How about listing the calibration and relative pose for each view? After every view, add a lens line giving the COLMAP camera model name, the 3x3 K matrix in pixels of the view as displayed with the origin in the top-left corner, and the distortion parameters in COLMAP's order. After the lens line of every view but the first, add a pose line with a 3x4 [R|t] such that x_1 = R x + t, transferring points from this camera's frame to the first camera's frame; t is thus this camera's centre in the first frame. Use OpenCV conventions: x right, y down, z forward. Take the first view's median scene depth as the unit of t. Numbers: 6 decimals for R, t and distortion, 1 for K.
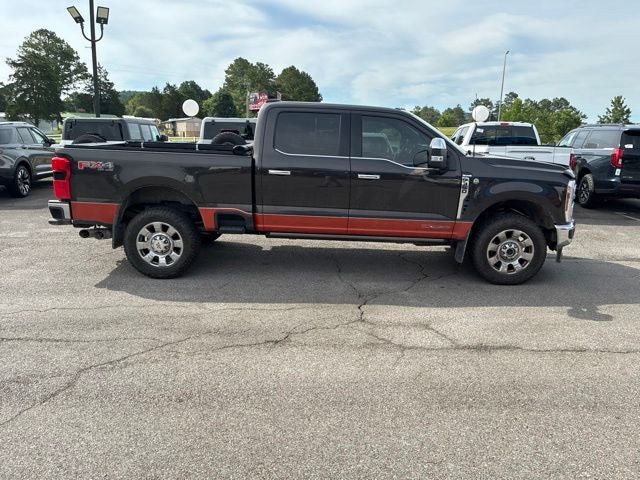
lens RADIAL K [[483.0, 0, 320.5], [0, 483.0, 240.1], [0, 0, 1]] dist [0.041839, -0.055491]
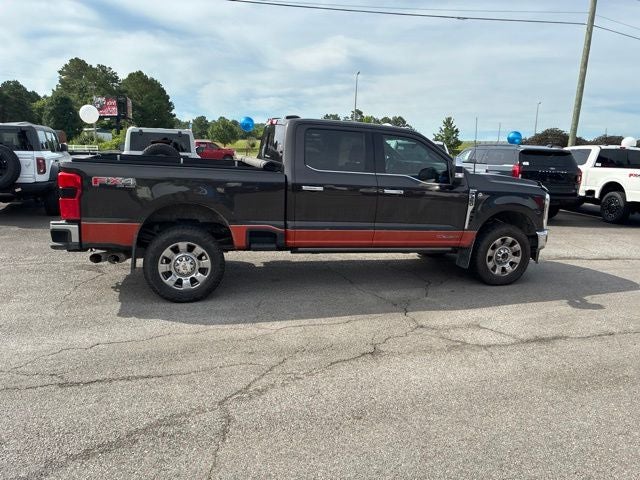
lens RADIAL K [[486.4, 0, 321.3], [0, 486.4, 244.6], [0, 0, 1]] dist [0.019711, -0.007674]
pose [[0.954681, -0.038991, 0.295067, -0.357288], [0.043443, 0.999019, -0.008544, -0.012358], [-0.294444, 0.020975, 0.955438, 0.027896]]
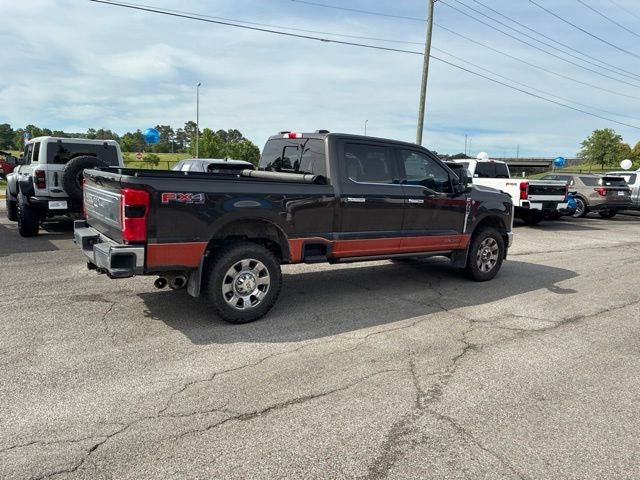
lens RADIAL K [[488.7, 0, 320.8], [0, 488.7, 239.6], [0, 0, 1]] dist [0.021007, -0.001824]
pose [[0.803561, -0.075193, 0.590454, -0.748929], [0.107142, 0.994058, -0.019221, -0.040516], [-0.585500, 0.078708, 0.806842, 0.191183]]
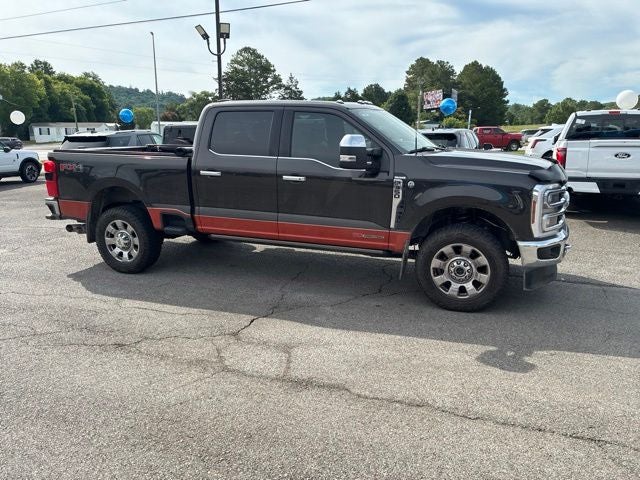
lens RADIAL K [[483.6, 0, 324.0], [0, 483.6, 238.4], [0, 0, 1]] dist [0.023468, -0.011712]
pose [[0.934148, 0.046608, -0.353830, 0.462648], [-0.047974, 0.998836, 0.004913, -0.023610], [0.353647, 0.012385, 0.935297, 0.160234]]
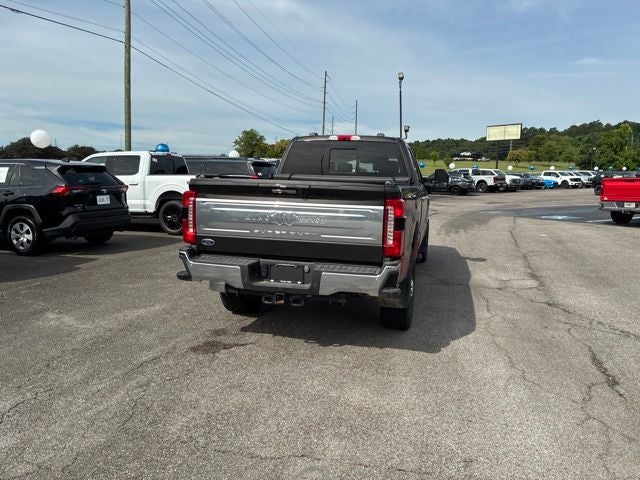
lens RADIAL K [[493.6, 0, 323.5], [0, 493.6, 240.6], [0, 0, 1]] dist [0.040871, -0.053969]
pose [[0.225976, -0.143587, 0.963492, -1.233845], [0.198723, 0.975073, 0.098704, -0.197798], [-0.953648, 0.169164, 0.248877, 0.914196]]
